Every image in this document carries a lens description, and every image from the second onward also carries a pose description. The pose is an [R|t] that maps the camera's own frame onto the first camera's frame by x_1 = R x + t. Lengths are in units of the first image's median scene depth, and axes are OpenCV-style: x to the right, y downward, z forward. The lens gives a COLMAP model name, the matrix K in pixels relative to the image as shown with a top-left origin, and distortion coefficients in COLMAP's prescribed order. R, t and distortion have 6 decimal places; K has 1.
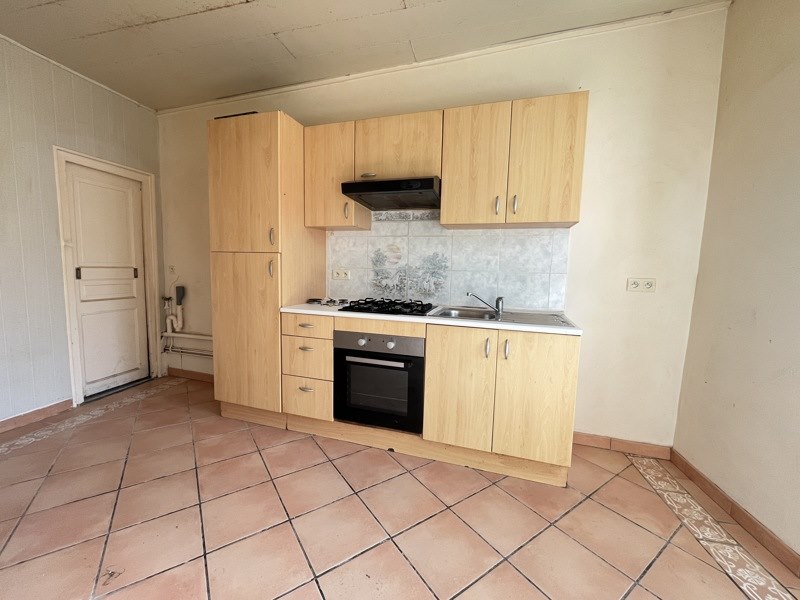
lens RADIAL K [[325.8, 0, 399.5], [0, 325.8, 298.7], [0, 0, 1]] dist [0.001013, -0.000063]
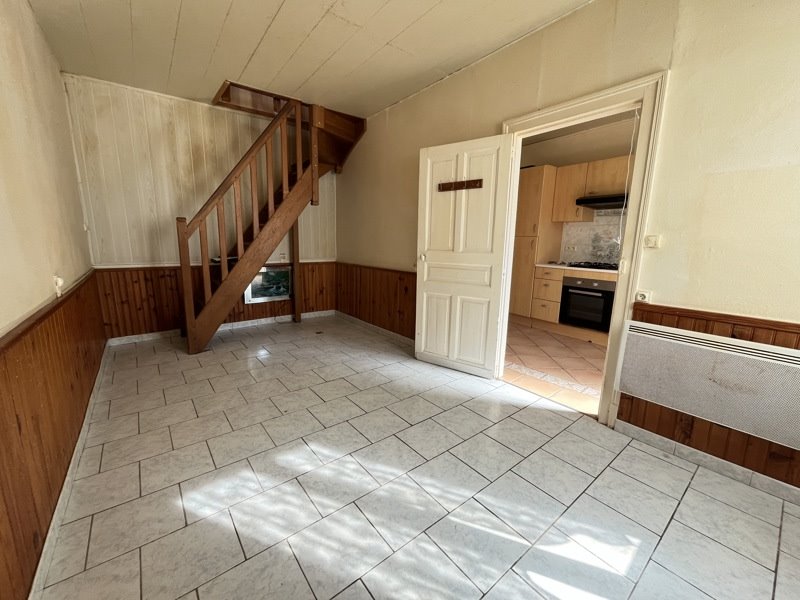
lens RADIAL K [[325.8, 0, 402.3], [0, 325.8, 297.9], [0, 0, 1]] dist [0.001013, -0.000063]
pose [[0.798181, 0.102530, -0.593629, 0.189976], [-0.061678, 0.994140, 0.088775, 0.105636], [0.599252, -0.034244, 0.799827, -1.089474]]
